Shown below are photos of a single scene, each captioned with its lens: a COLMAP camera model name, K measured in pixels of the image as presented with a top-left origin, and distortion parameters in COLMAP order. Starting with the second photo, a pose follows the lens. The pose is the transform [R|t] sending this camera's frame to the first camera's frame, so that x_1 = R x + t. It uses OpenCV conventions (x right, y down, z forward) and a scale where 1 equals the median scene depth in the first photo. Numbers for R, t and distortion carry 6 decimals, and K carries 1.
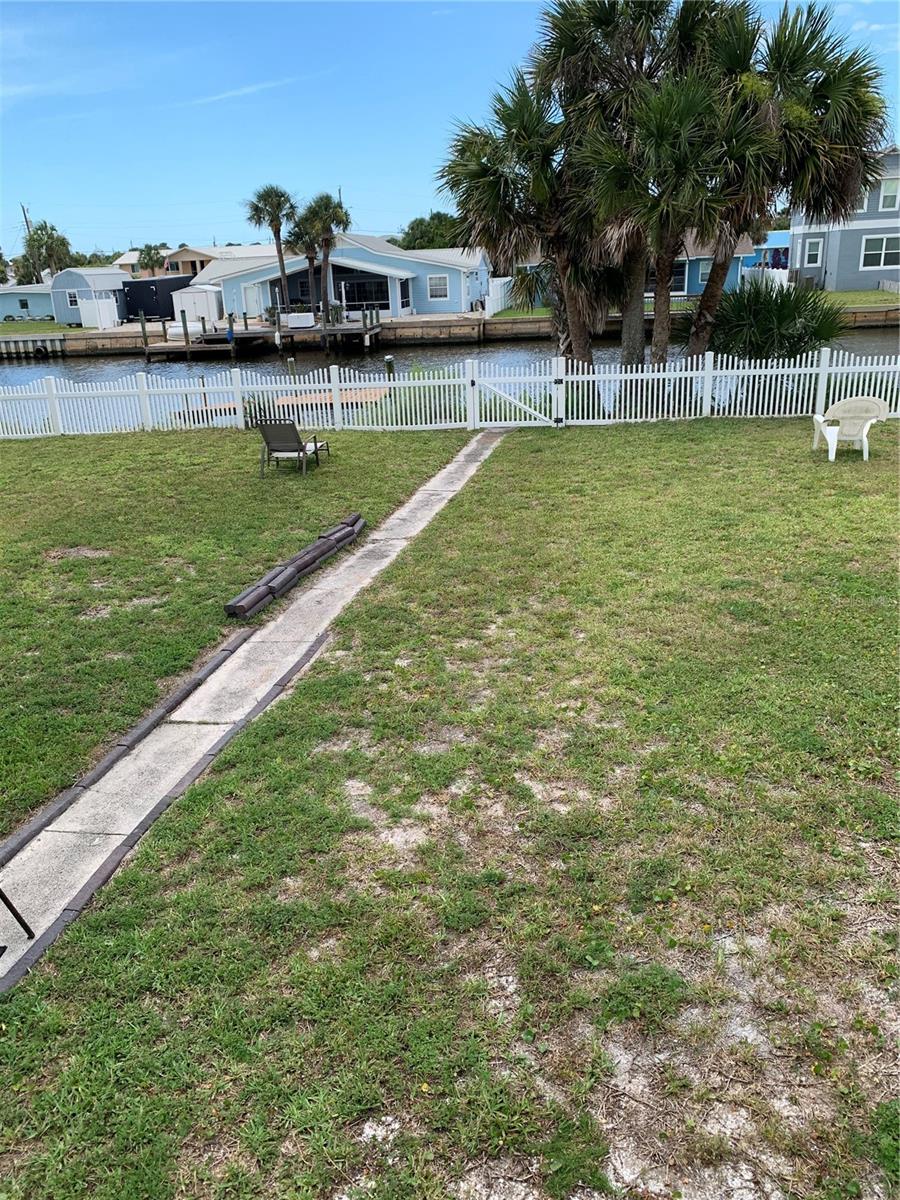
lens RADIAL K [[928.0, 0, 446.6], [0, 928.0, 593.3], [0, 0, 1]] dist [0.047864, -0.084854]
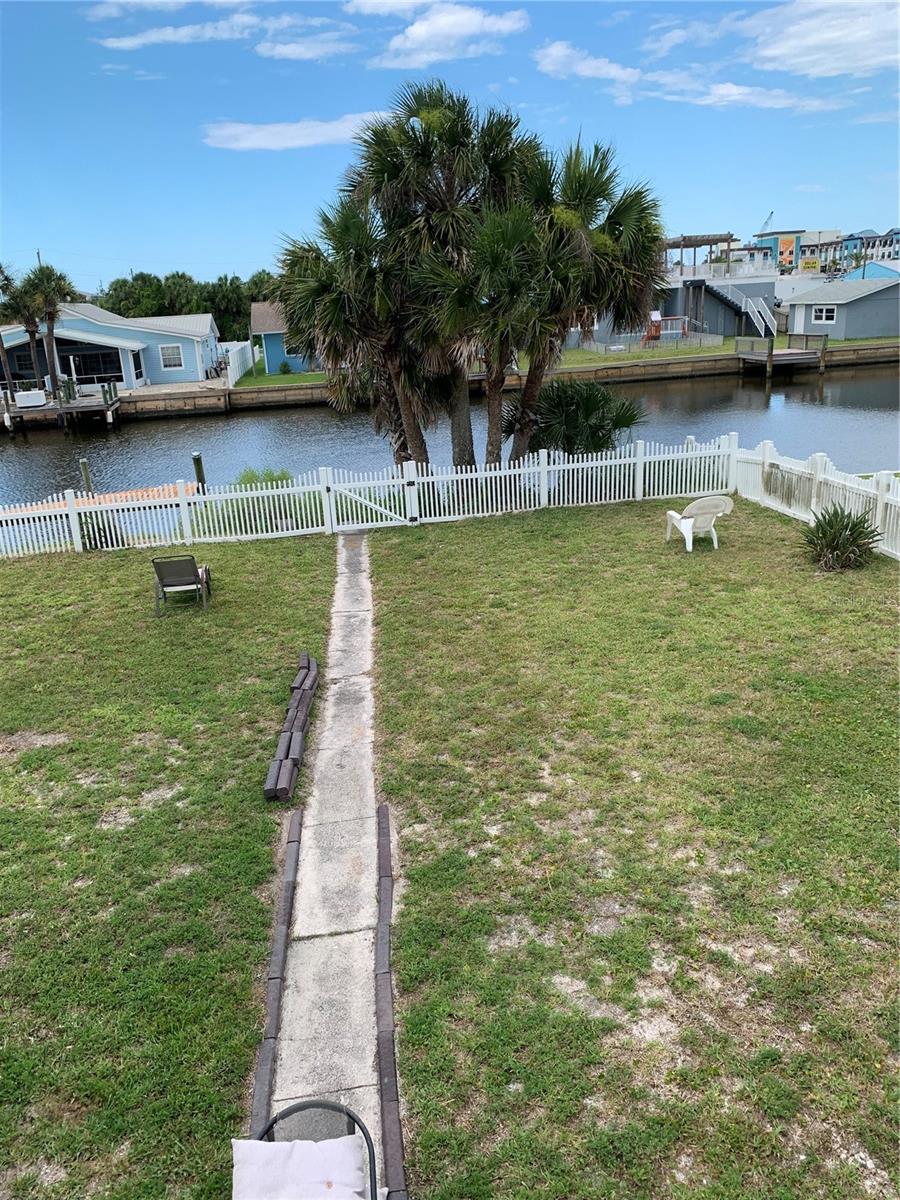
lens RADIAL K [[928.0, 0, 443.4], [0, 928.0, 591.0], [0, 0, 1]] dist [0.047864, -0.084854]
pose [[0.951018, -0.100914, 0.292201, -0.235234], [0.115172, 0.992831, -0.031964, -0.101902], [-0.286881, 0.064052, 0.955823, 0.002247]]
